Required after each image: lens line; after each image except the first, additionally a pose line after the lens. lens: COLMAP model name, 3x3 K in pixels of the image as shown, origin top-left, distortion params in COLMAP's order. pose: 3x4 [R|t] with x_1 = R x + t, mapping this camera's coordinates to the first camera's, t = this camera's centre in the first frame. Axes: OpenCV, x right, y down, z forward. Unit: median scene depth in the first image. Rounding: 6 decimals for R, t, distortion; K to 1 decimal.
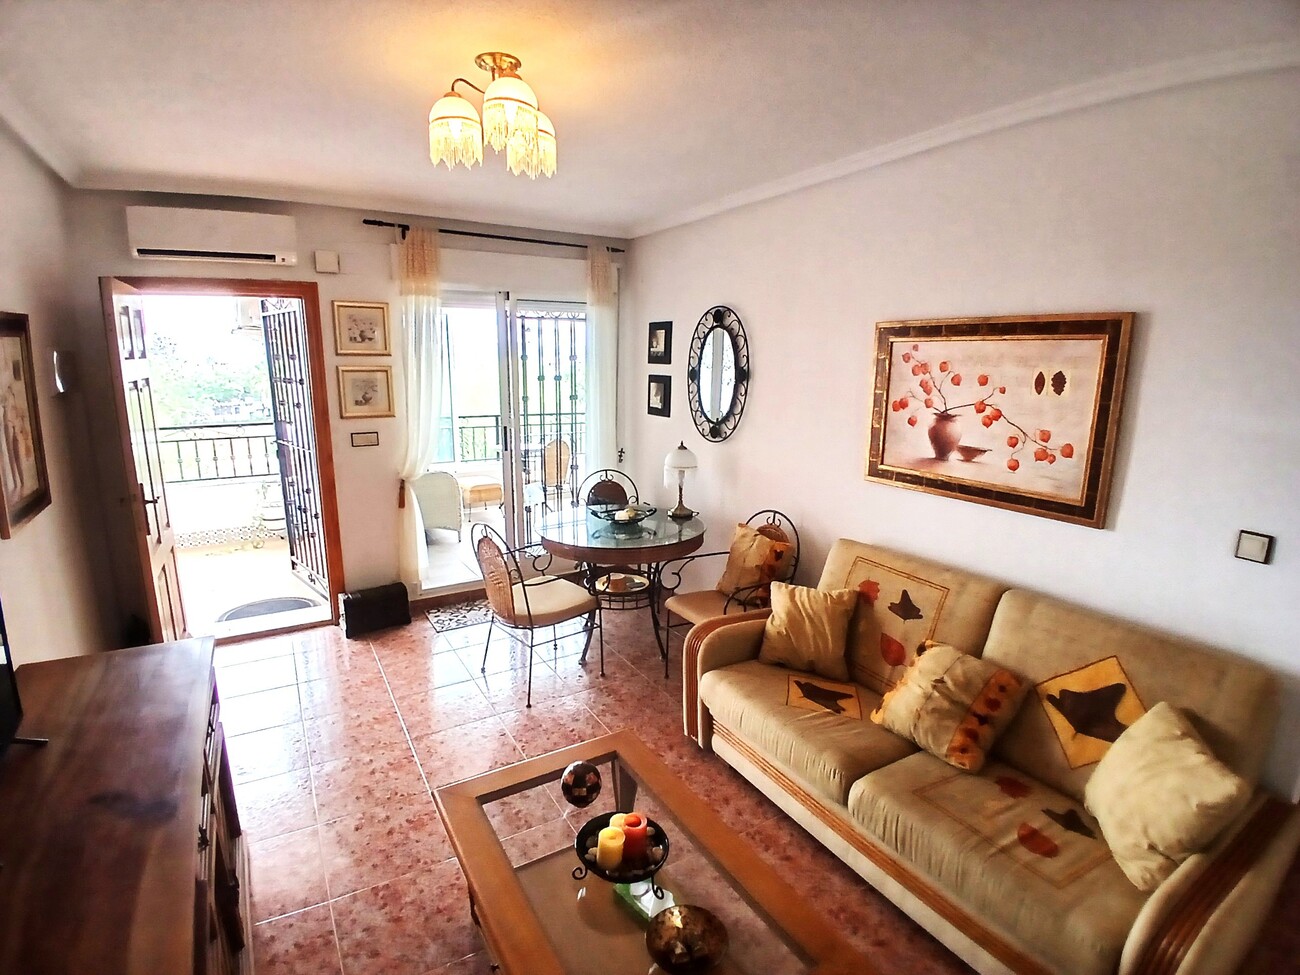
lens RADIAL K [[644.6, 0, 649.8], [0, 644.6, 495.4], [0, 0, 1]] dist [0.004358, -0.046153]
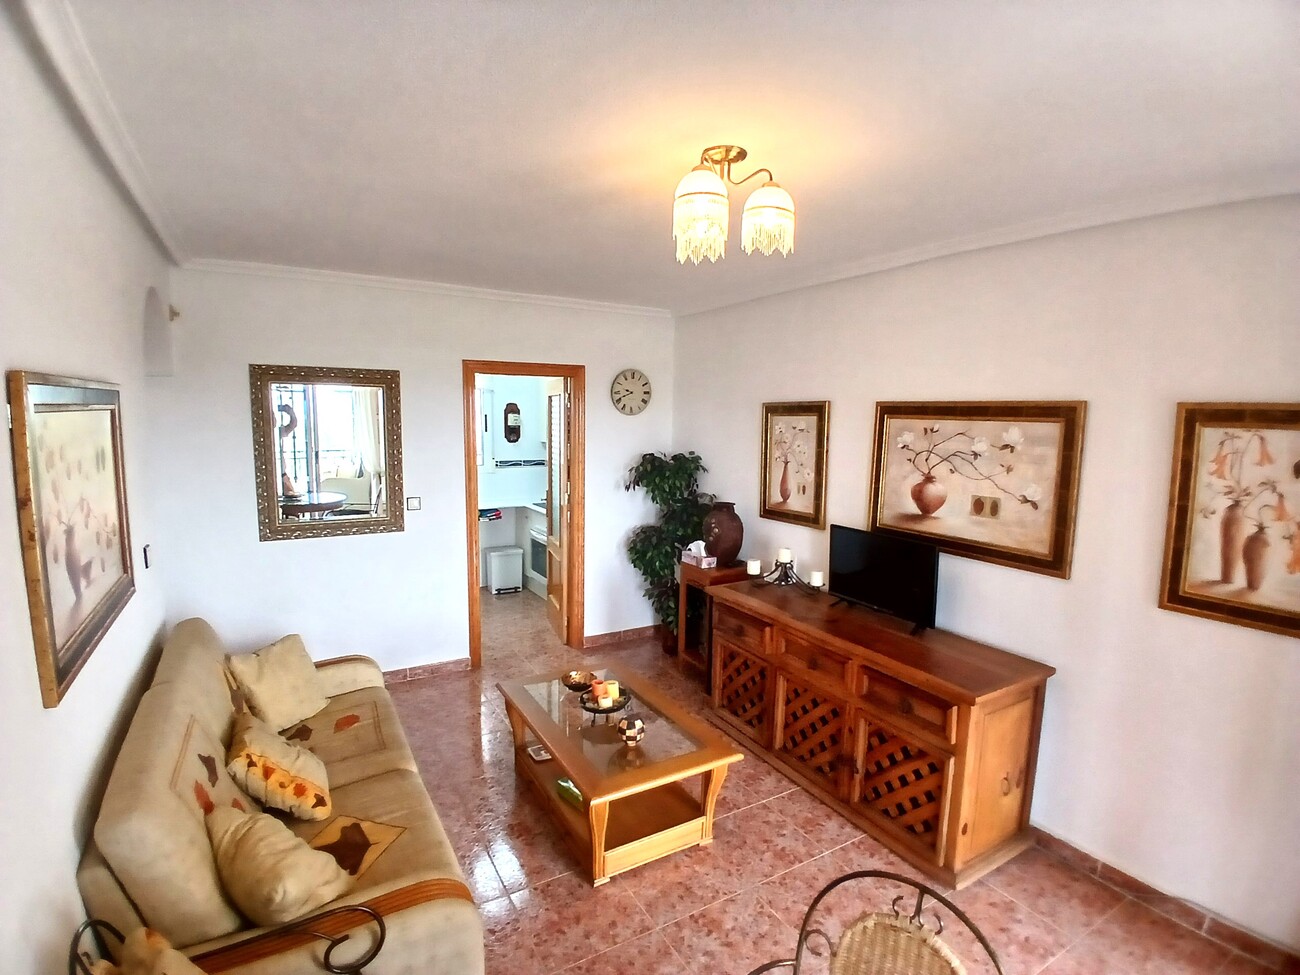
lens RADIAL K [[644.6, 0, 649.8], [0, 644.6, 495.4], [0, 0, 1]] dist [0.004358, -0.046153]
pose [[-0.999150, -0.026618, 0.031480, -0.091610], [-0.014727, 0.943684, 0.330521, -0.279054], [-0.038505, 0.329777, -0.943273, 1.177387]]
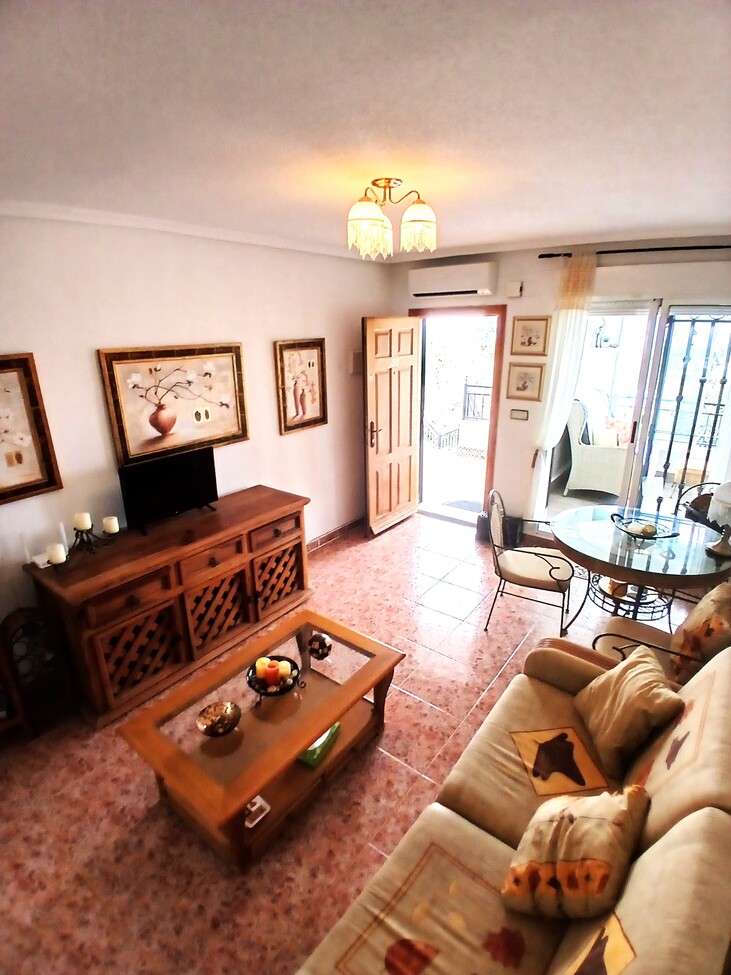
lens RADIAL K [[493.5, 0, 365.5], [0, 493.5, 487.5], [0, 0, 1]] dist [0.002898, -0.052066]
pose [[0.356156, 0.282548, -0.890685, 0.523543], [-0.176961, 0.956335, 0.232612, -0.146013], [0.917517, 0.074770, 0.390604, 0.314941]]
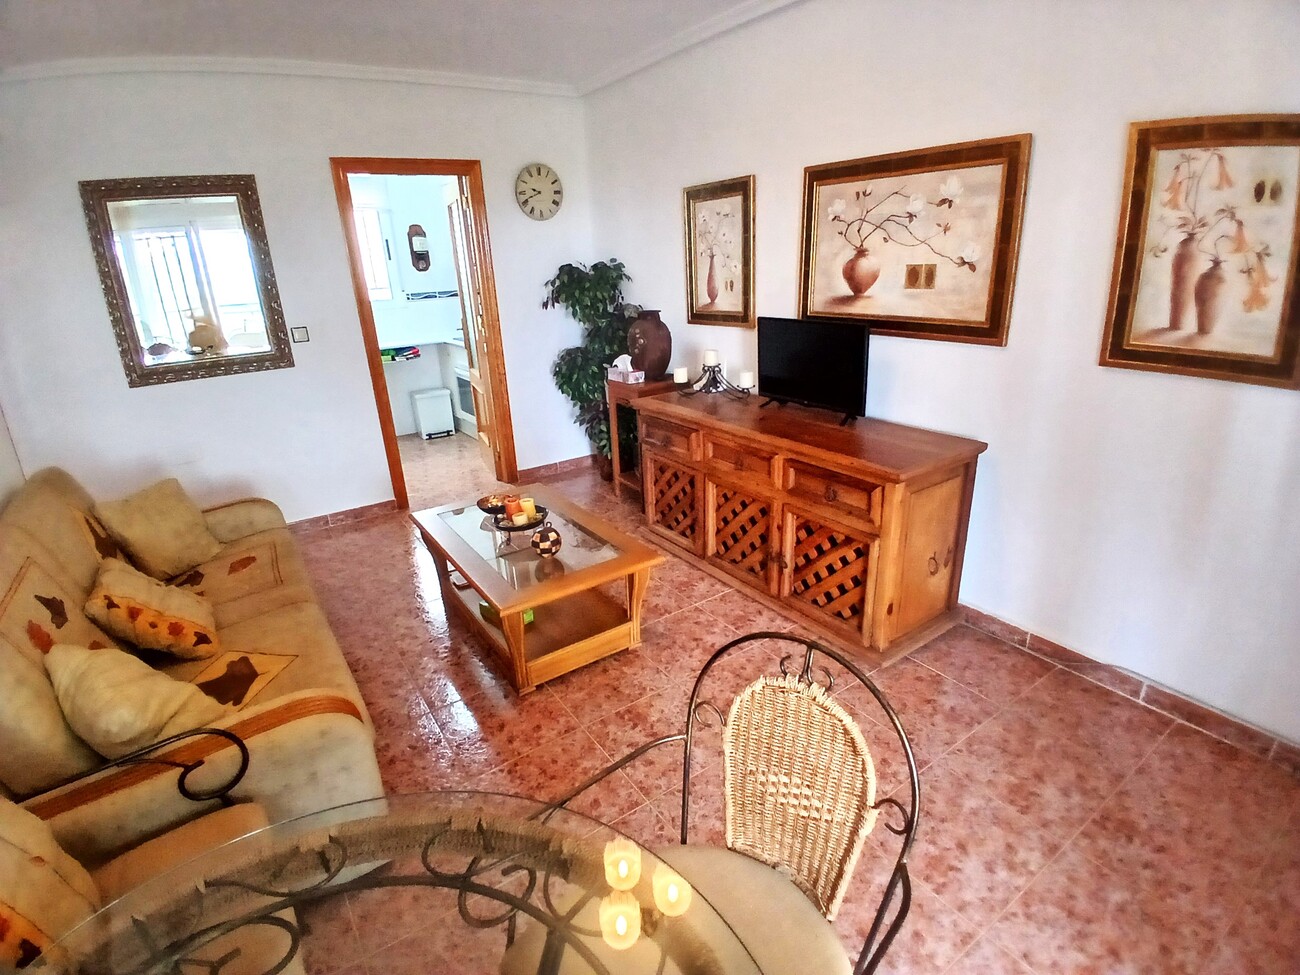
lens RADIAL K [[644.6, 0, 649.8], [0, 644.6, 495.4], [0, 0, 1]] dist [0.004358, -0.046153]
pose [[-0.998477, 0.049161, -0.025027, -0.152674], [0.027980, 0.842303, 0.538278, -0.194349], [0.047543, 0.536758, -0.842396, 1.134361]]
